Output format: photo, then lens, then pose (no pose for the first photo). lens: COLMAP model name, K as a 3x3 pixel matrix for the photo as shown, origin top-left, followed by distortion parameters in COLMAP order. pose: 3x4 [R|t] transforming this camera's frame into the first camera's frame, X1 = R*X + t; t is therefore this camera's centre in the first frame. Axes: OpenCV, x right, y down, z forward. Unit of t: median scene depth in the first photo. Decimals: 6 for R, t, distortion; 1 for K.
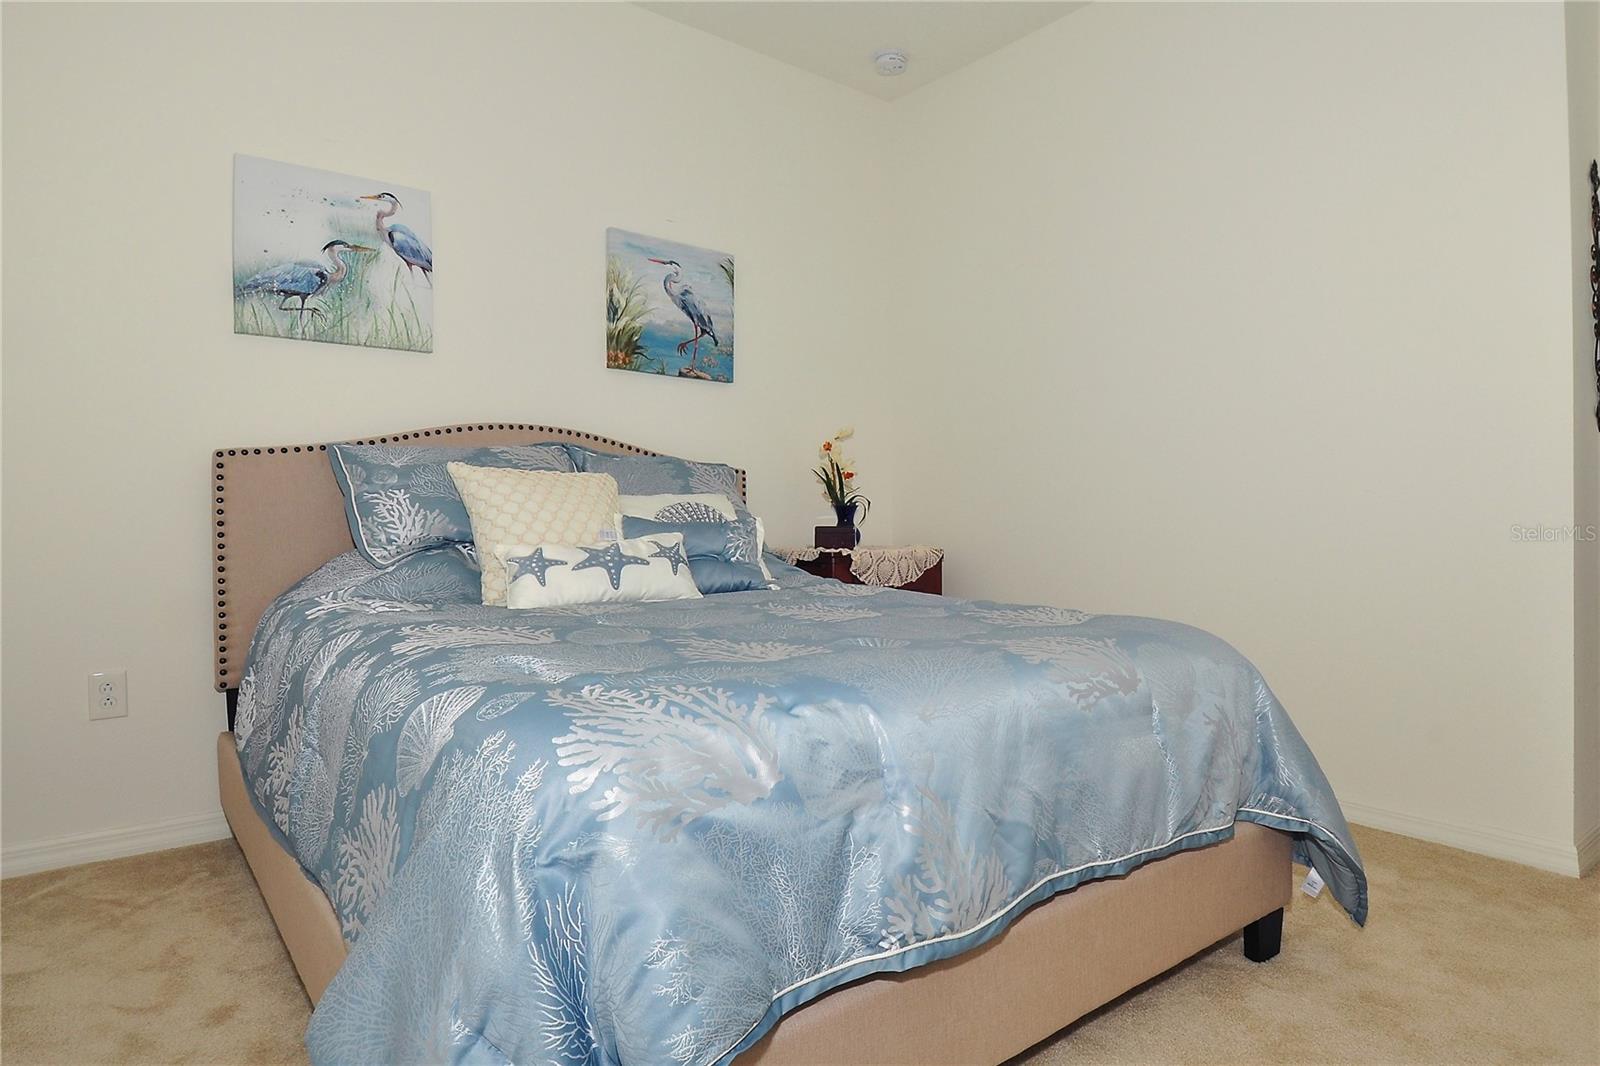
lens RADIAL K [[890.9, 0, 830.9], [0, 890.9, 530.8], [0, 0, 1]] dist [0.000960, -0.001848]
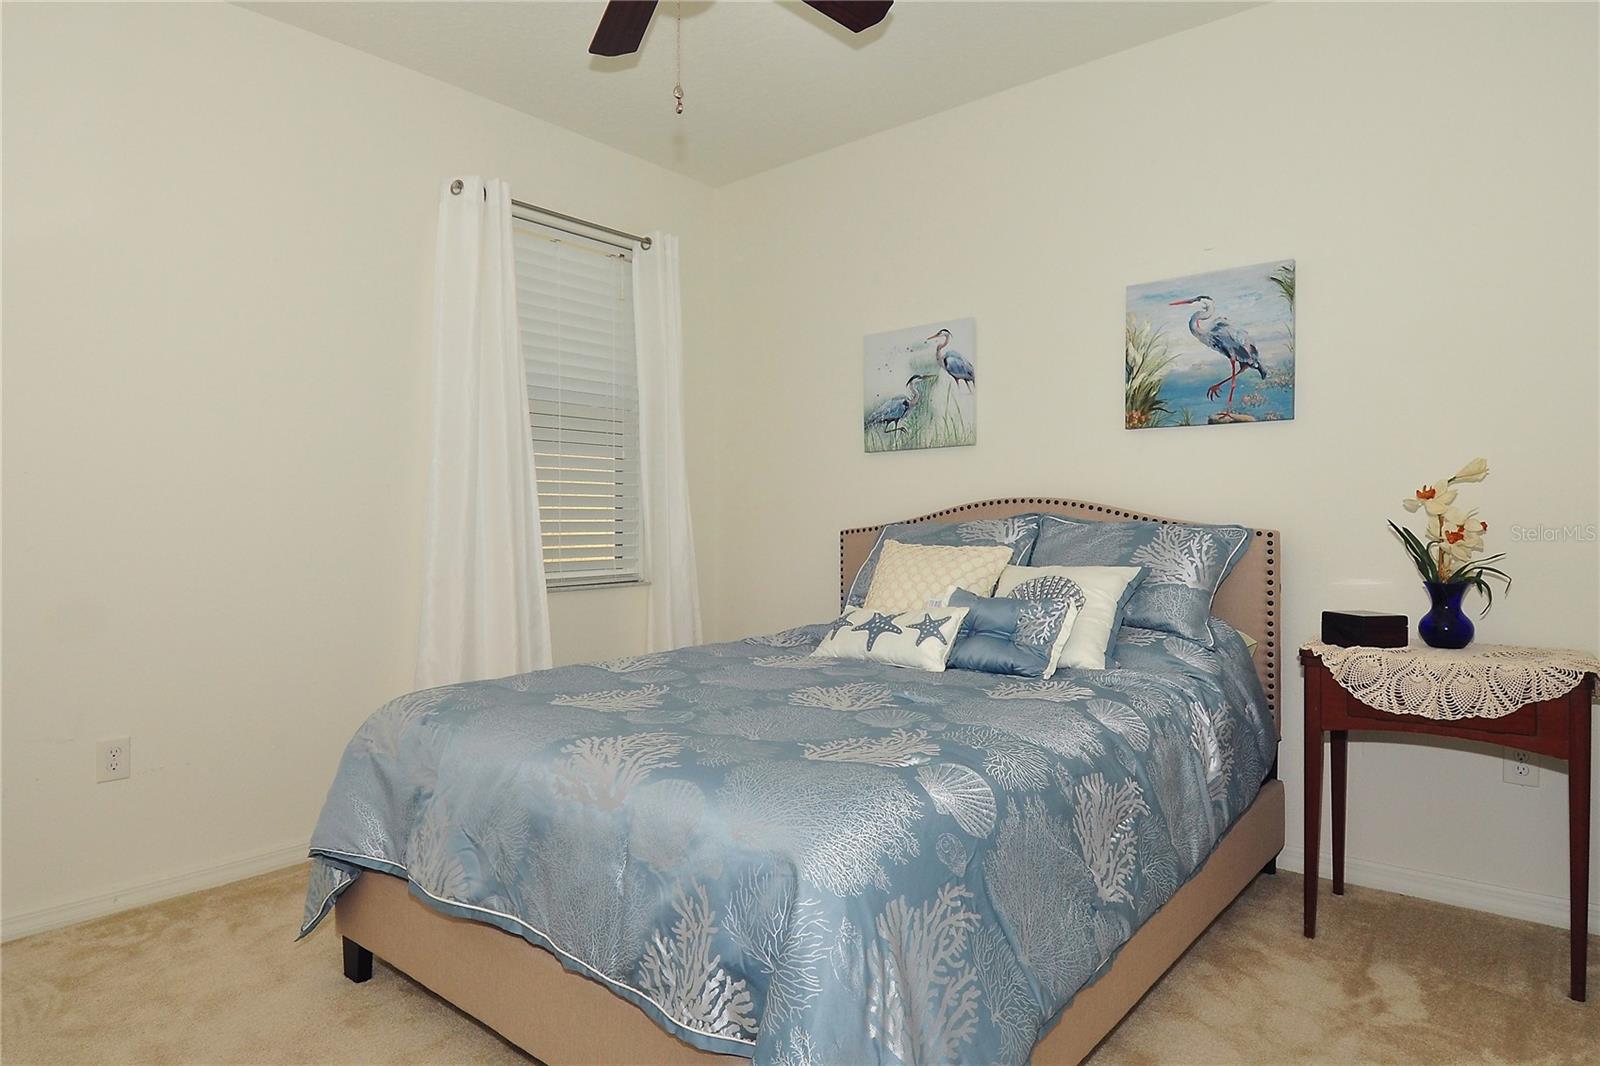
lens RADIAL K [[890.9, 0, 830.9], [0, 890.9, 530.8], [0, 0, 1]] dist [0.000960, -0.001848]
pose [[0.204834, 0.002410, -0.978794, 0.637847], [-0.016769, 0.999859, -0.001048, -0.064943], [0.978653, 0.016628, 0.204846, 0.480662]]
